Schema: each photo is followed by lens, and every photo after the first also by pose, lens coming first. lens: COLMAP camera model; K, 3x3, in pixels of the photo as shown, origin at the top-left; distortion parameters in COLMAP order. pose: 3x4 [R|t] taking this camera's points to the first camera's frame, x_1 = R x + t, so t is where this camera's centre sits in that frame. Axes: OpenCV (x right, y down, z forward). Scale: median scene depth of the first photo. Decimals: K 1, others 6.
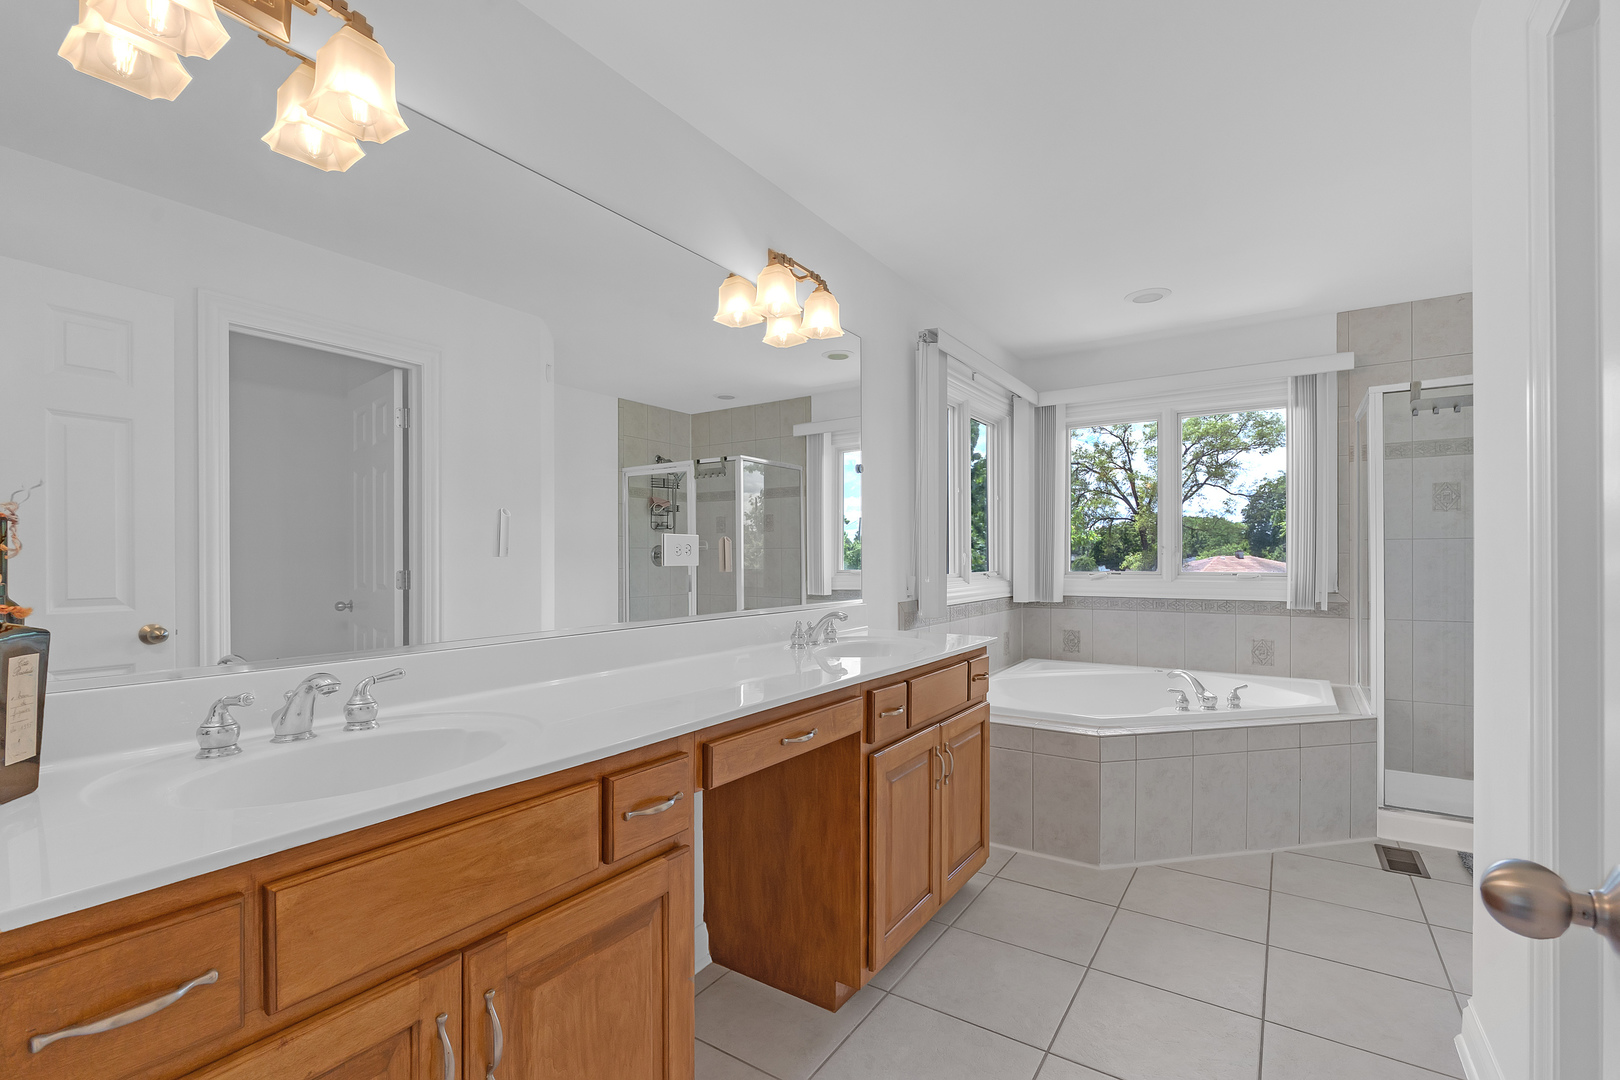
lens RADIAL K [[718.8, 0, 808.1], [0, 718.8, 554.3], [0, 0, 1]] dist [0.000176, 0.000189]
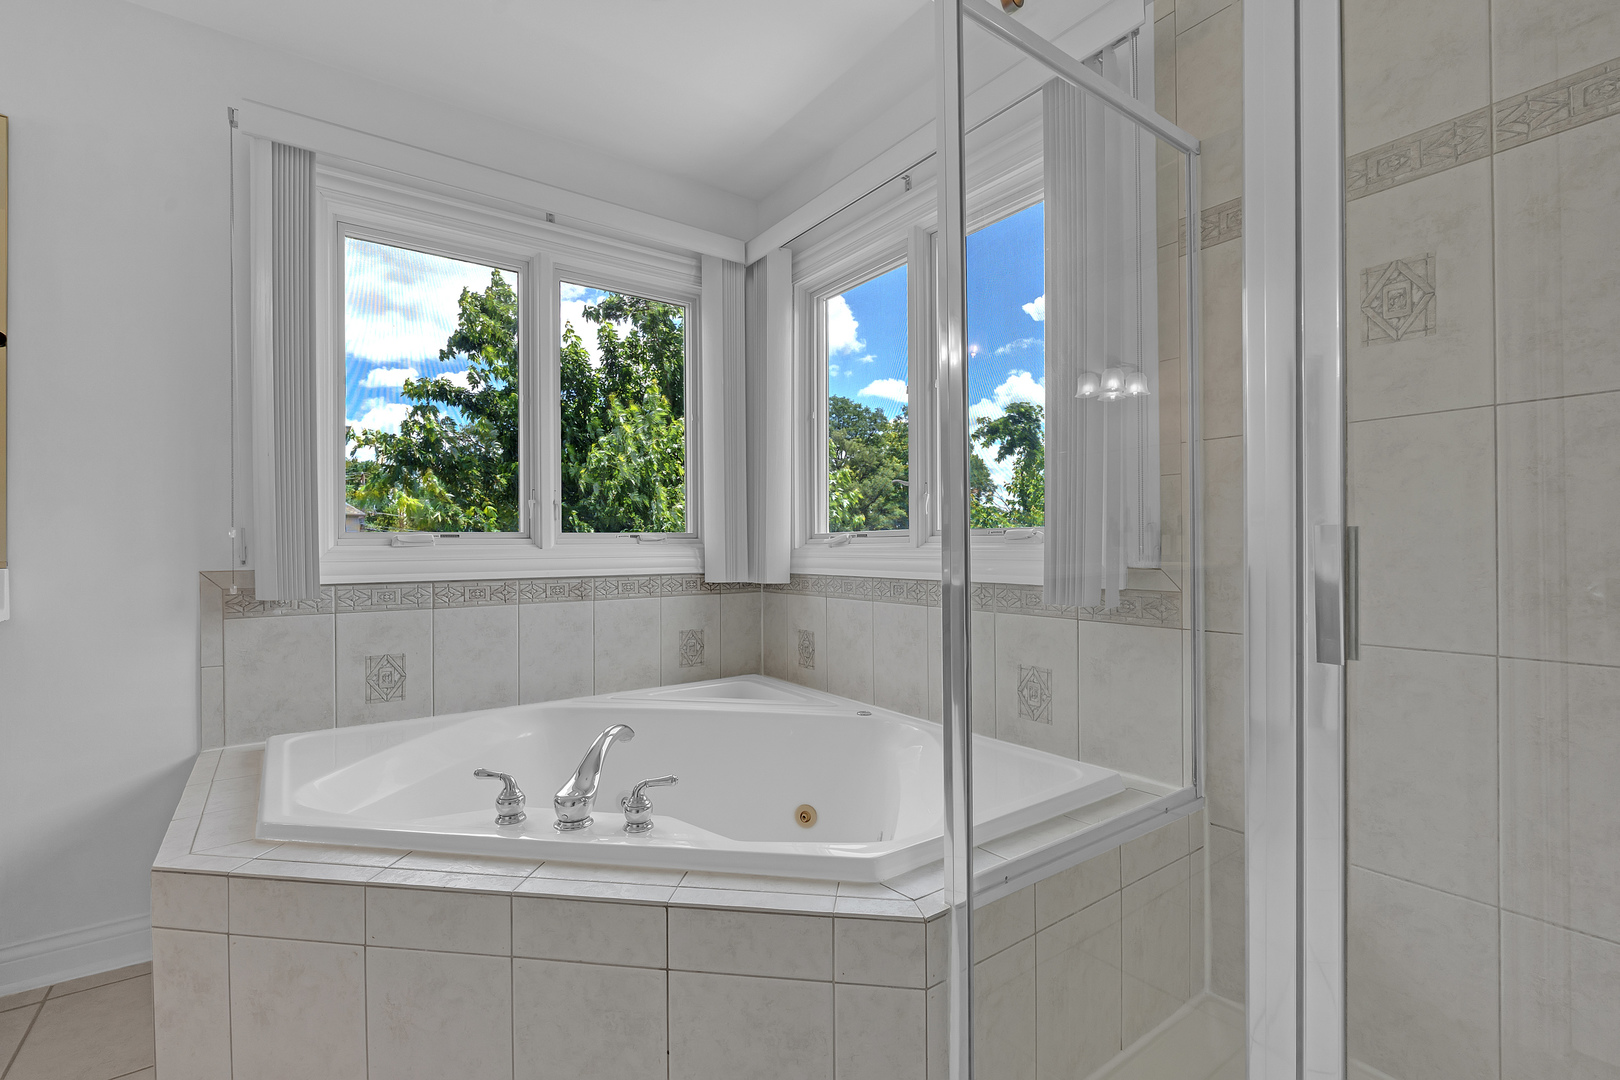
lens RADIAL K [[718.8, 0, 811.4], [0, 718.8, 537.0], [0, 0, 1]] dist [0.000176, 0.000189]
pose [[0.932007, -0.010266, -0.362296, 0.702477], [0.010947, 0.999940, -0.000172, 0.032636], [0.362276, -0.003806, 0.932063, 0.528095]]
